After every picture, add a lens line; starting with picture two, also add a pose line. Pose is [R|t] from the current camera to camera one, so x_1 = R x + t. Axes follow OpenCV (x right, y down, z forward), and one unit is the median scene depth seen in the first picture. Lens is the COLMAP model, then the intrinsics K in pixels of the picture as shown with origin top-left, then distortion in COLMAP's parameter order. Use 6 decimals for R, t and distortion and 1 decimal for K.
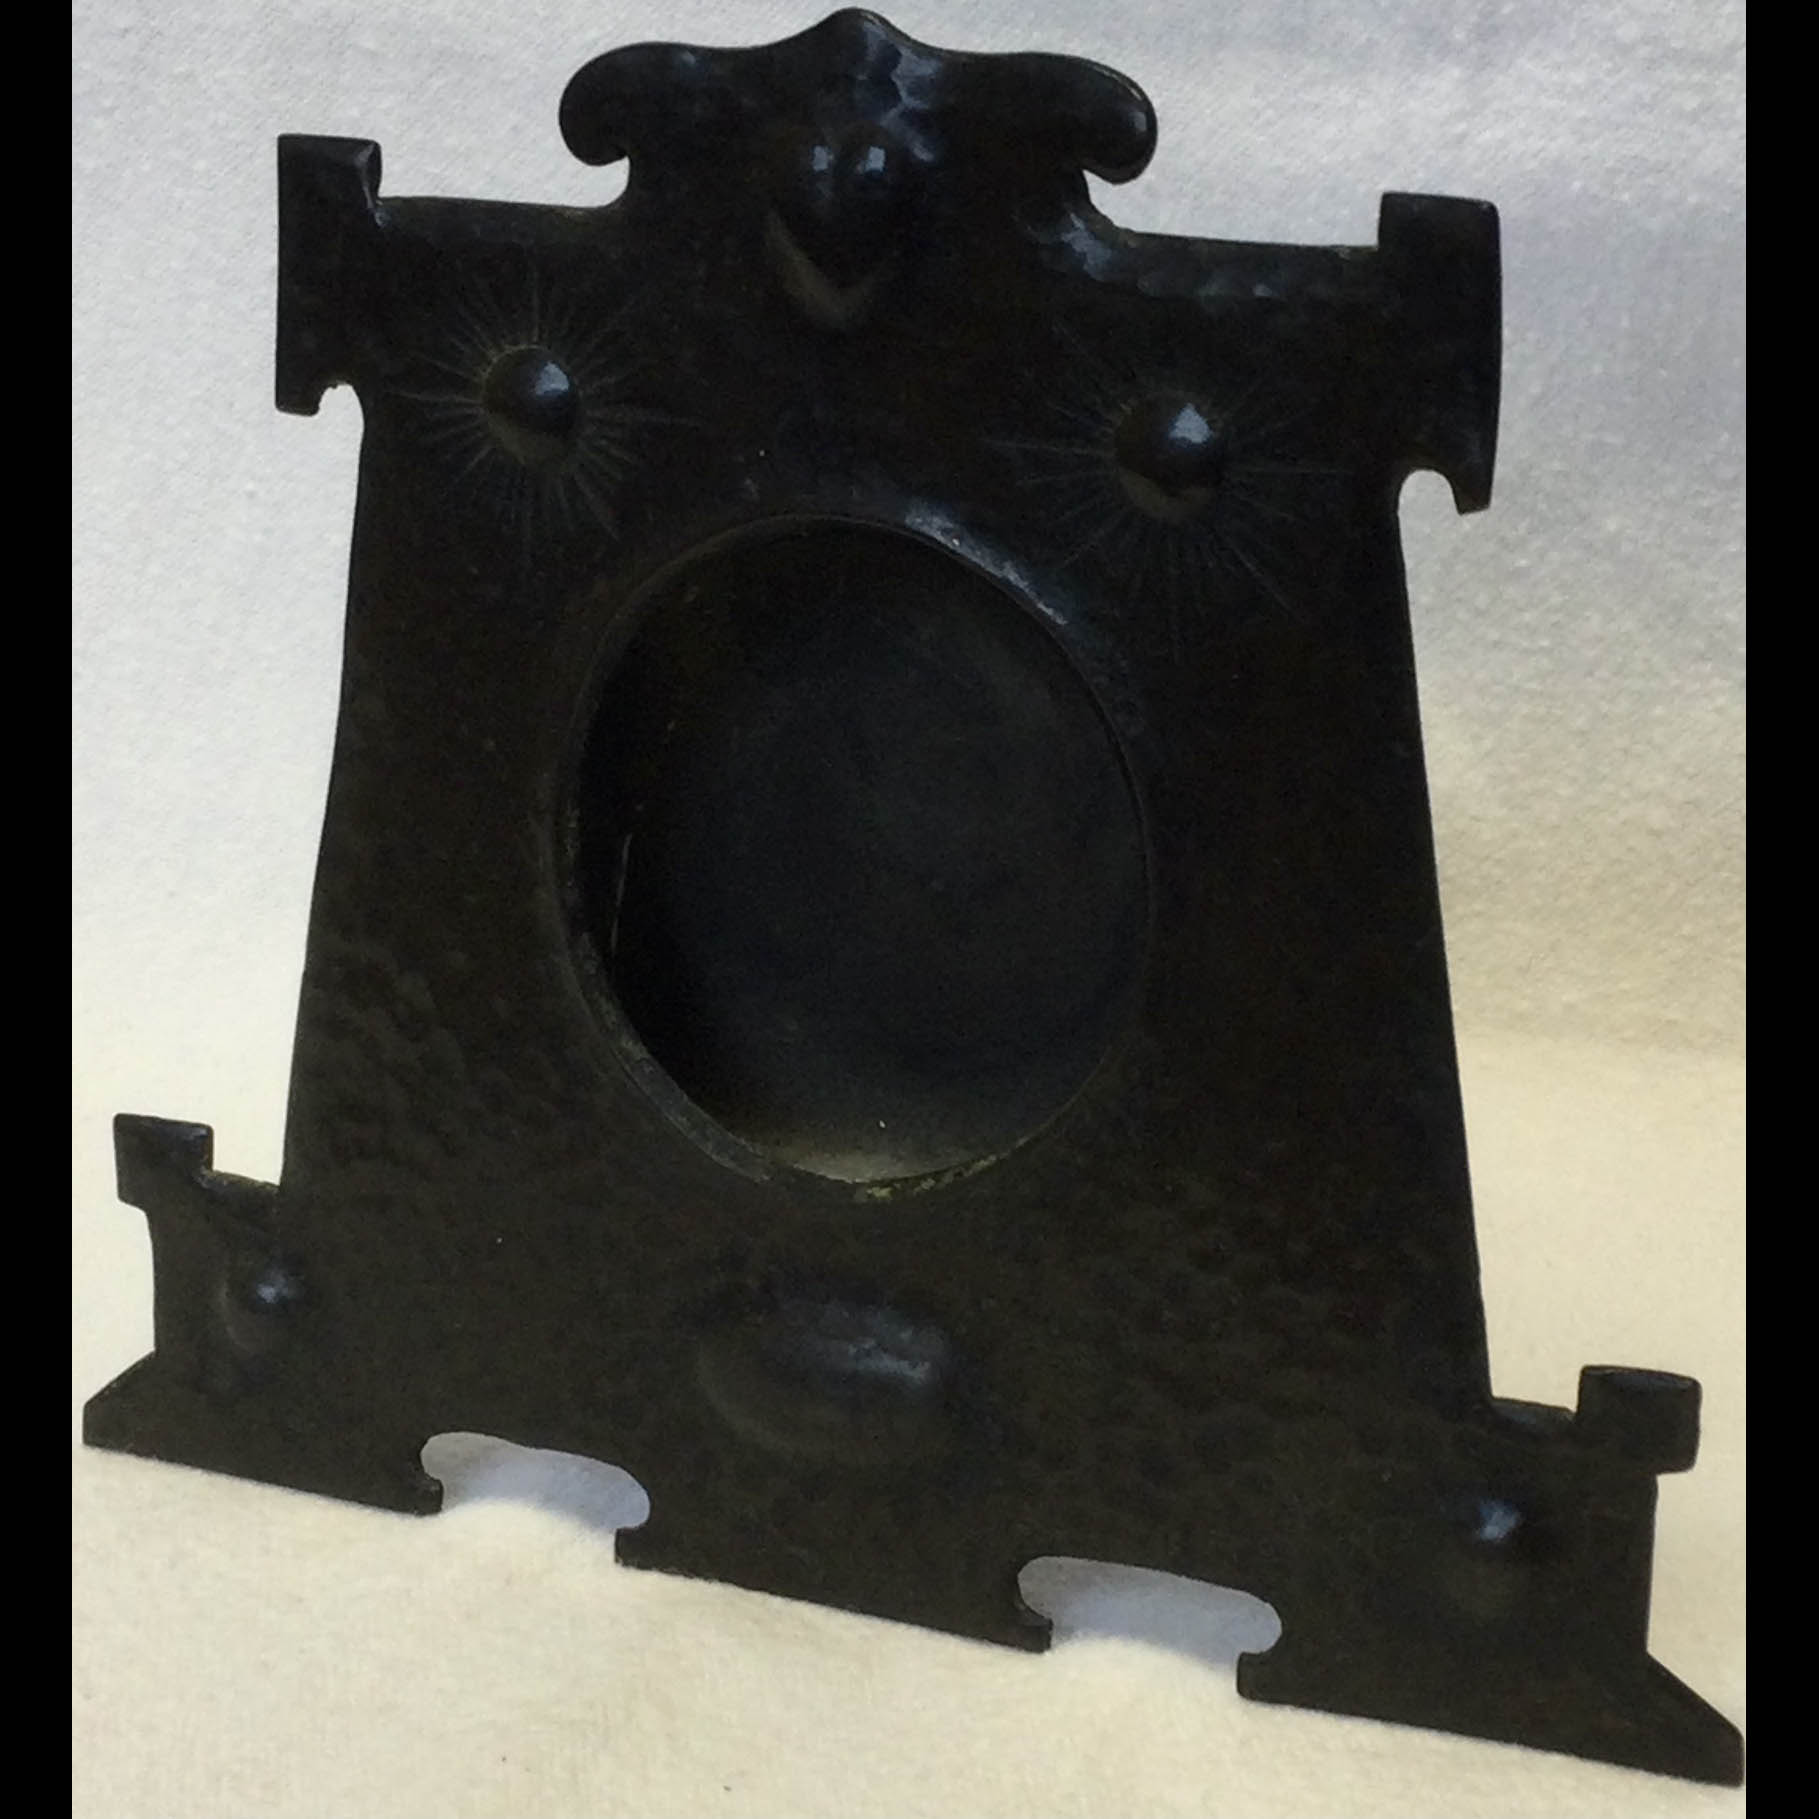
lens RADIAL K [[4225.1, 0, 909.5], [0, 4225.1, 909.5], [0, 0, 1]] dist [0.084185, 0.188543]
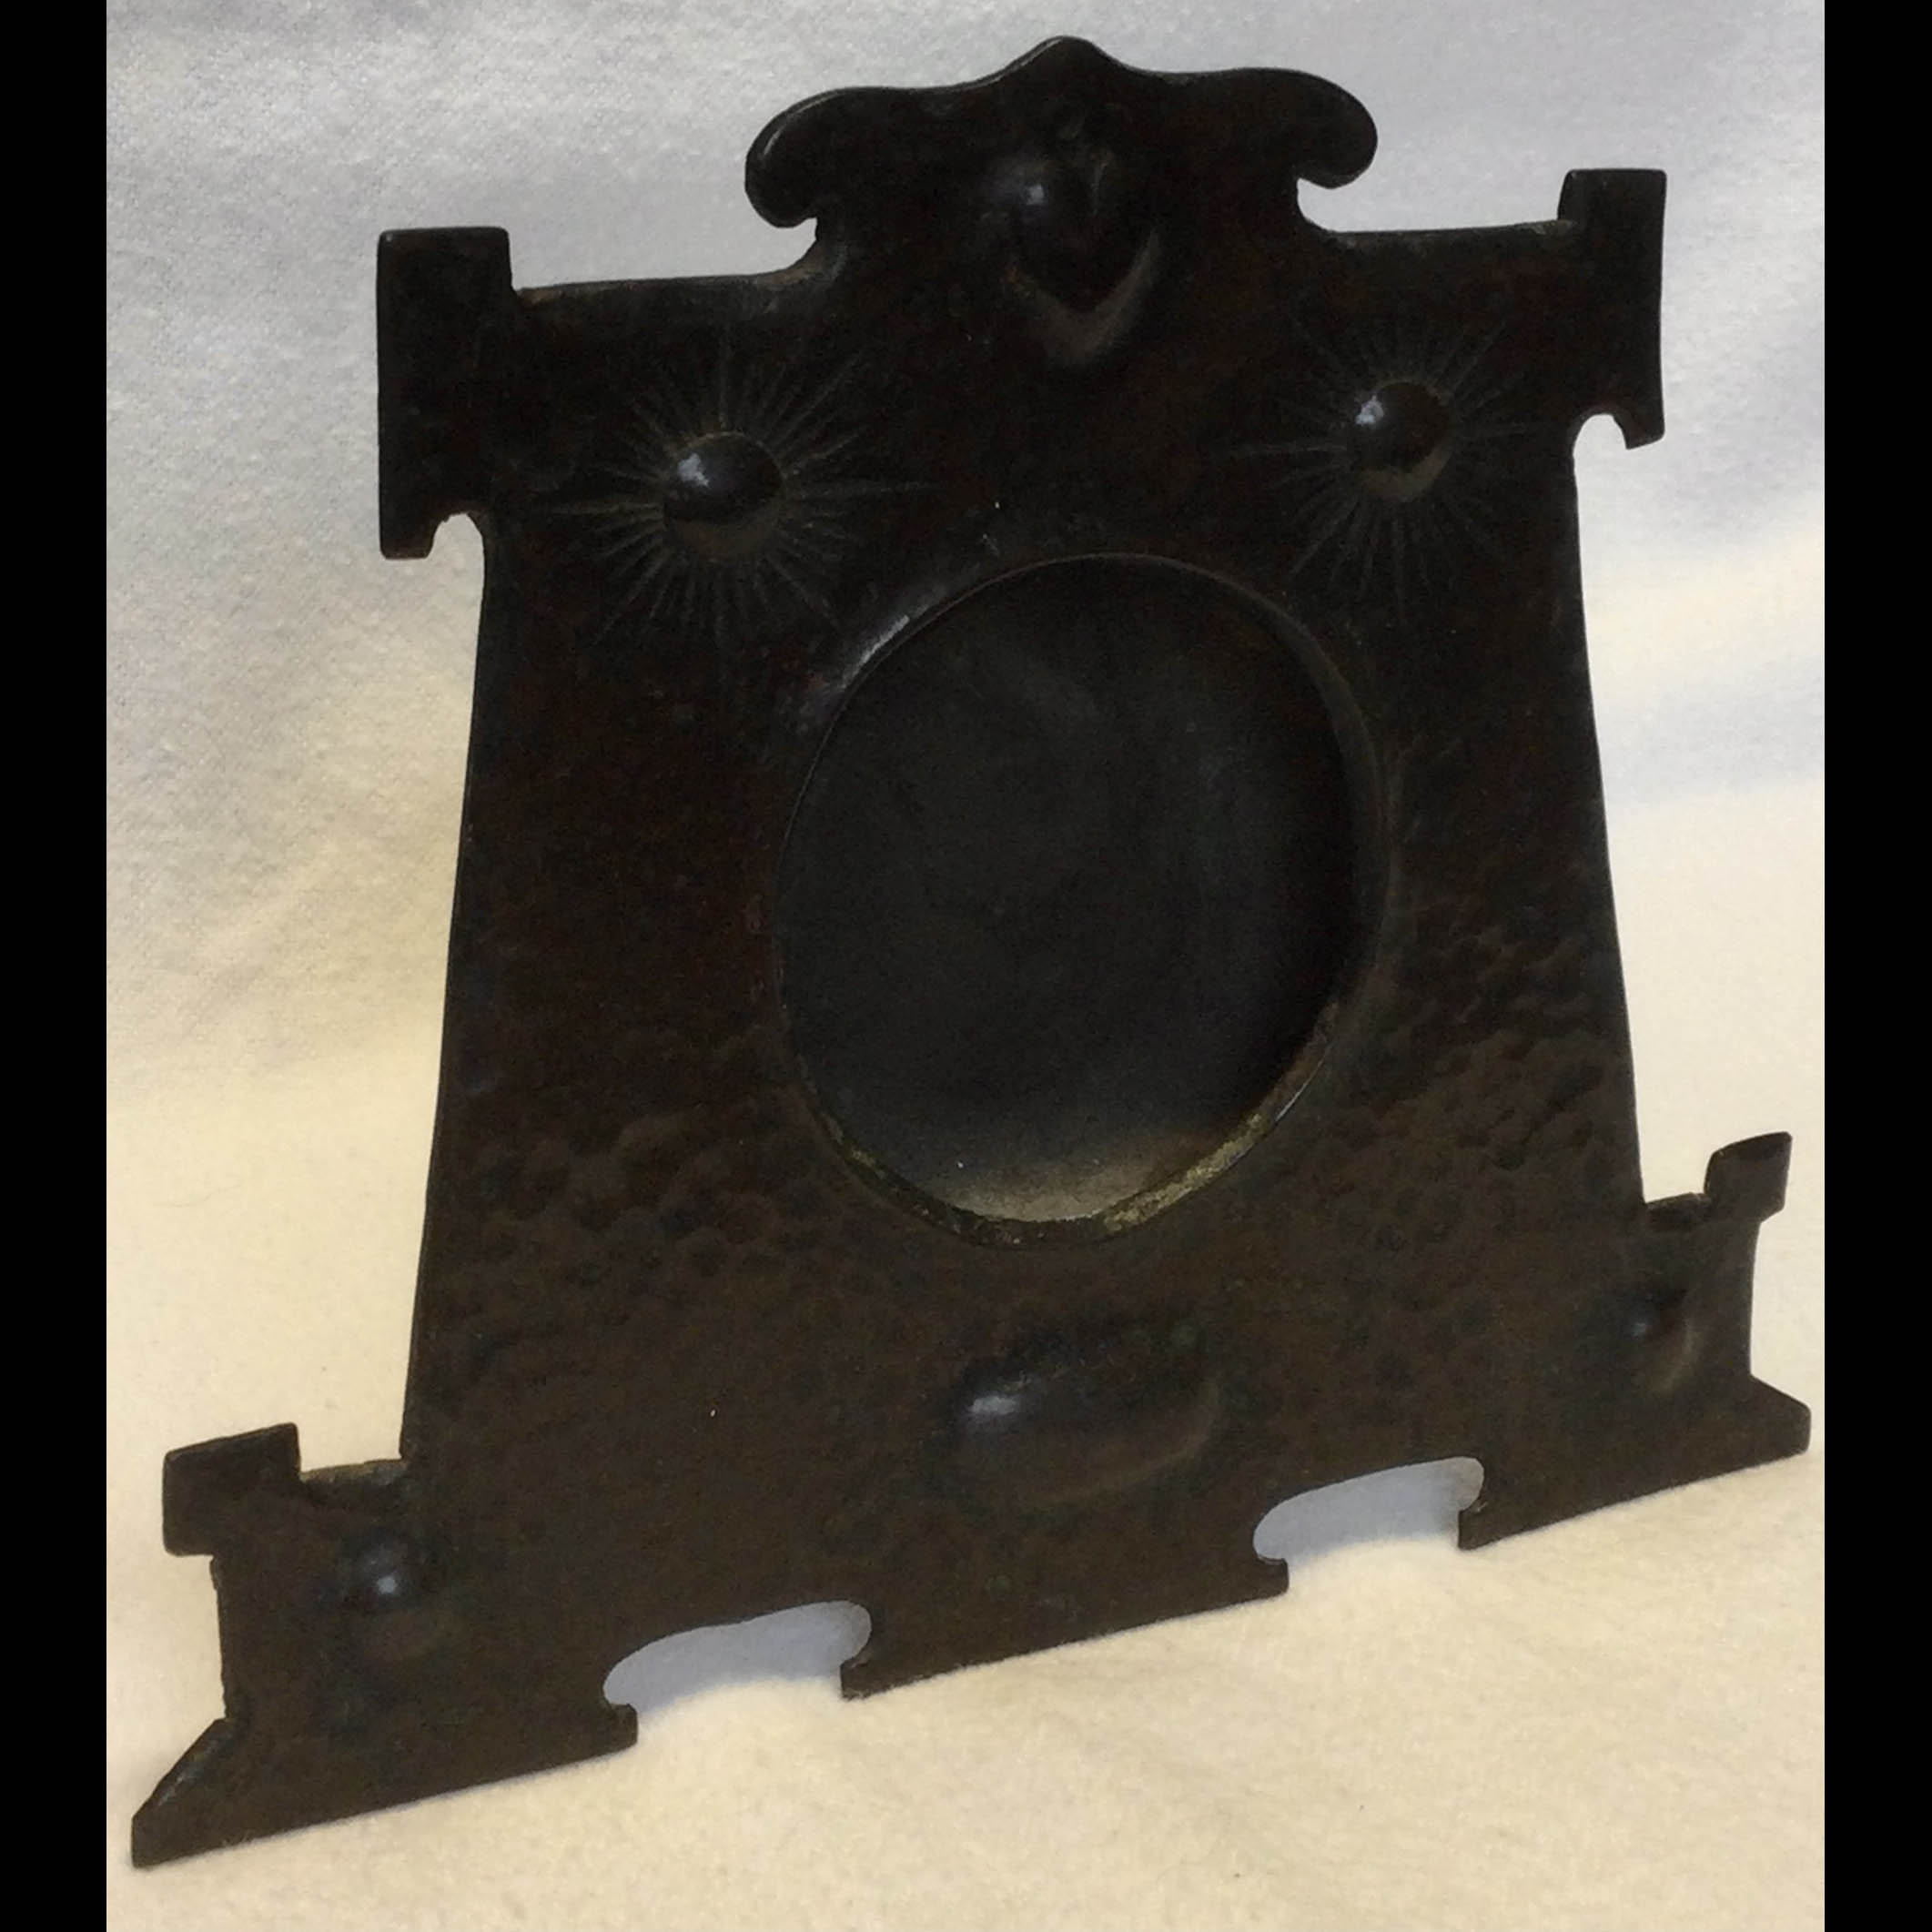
lens RADIAL K [[4298.6, 0, 966.0], [0, 4298.6, 966.0], [0, 0, 1]] dist [0.080023, -0.281300]
pose [[0.549611, -0.245862, 0.798423, -0.810009], [0.197945, 0.966824, 0.161459, -0.158911], [-0.811632, 0.069304, 0.580044, 0.427273]]
